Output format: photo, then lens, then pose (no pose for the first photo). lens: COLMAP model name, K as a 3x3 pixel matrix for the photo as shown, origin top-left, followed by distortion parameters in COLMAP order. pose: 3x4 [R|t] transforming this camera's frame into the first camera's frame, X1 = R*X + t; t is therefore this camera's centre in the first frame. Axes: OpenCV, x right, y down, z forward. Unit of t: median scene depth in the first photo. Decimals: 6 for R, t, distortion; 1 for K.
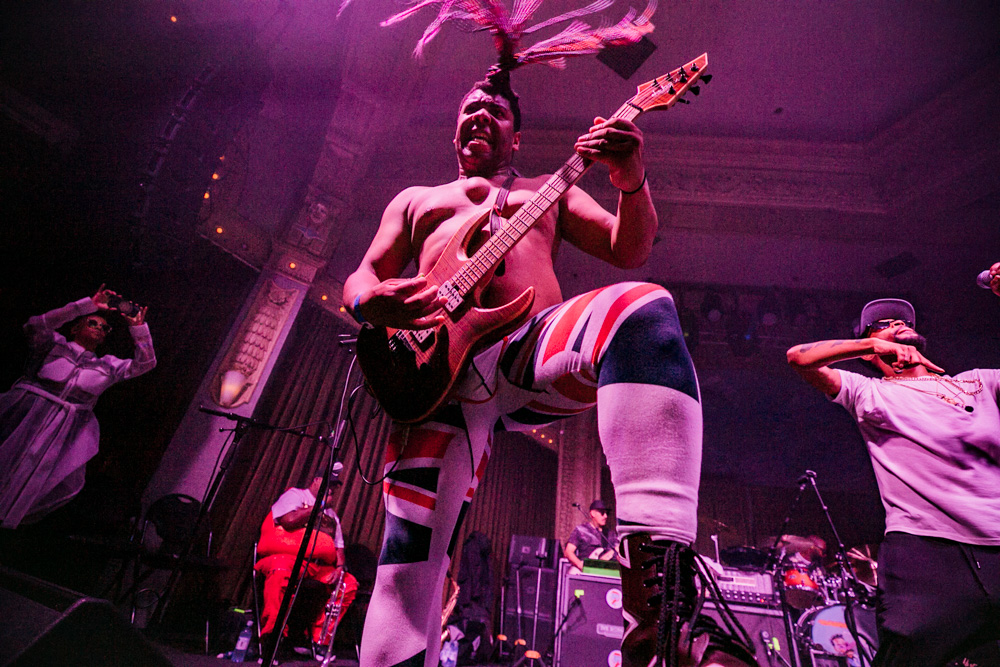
lens RADIAL K [[449.4, 0, 500.0], [0, 449.4, 333.5], [0, 0, 1]] dist [-0.025329, -0.000250]
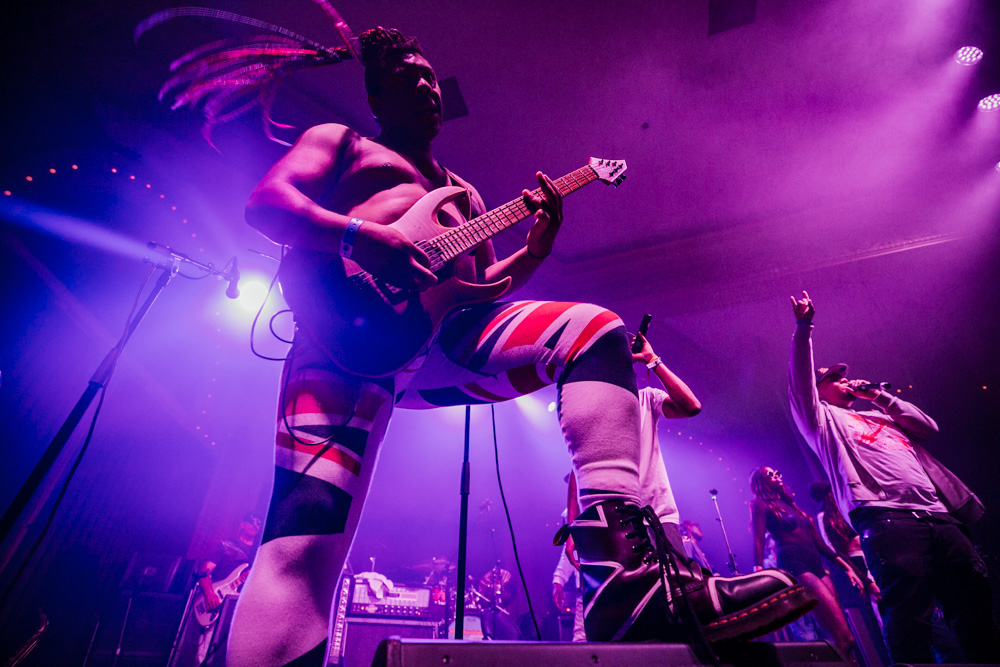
lens RADIAL K [[449.4, 0, 500.0], [0, 449.4, 333.5], [0, 0, 1]] dist [-0.025329, -0.000250]
pose [[0.772629, 0.282209, 0.568684, -0.485114], [-0.257521, 0.958079, -0.125571, 0.149470], [-0.580282, -0.049429, 0.812915, 0.116709]]
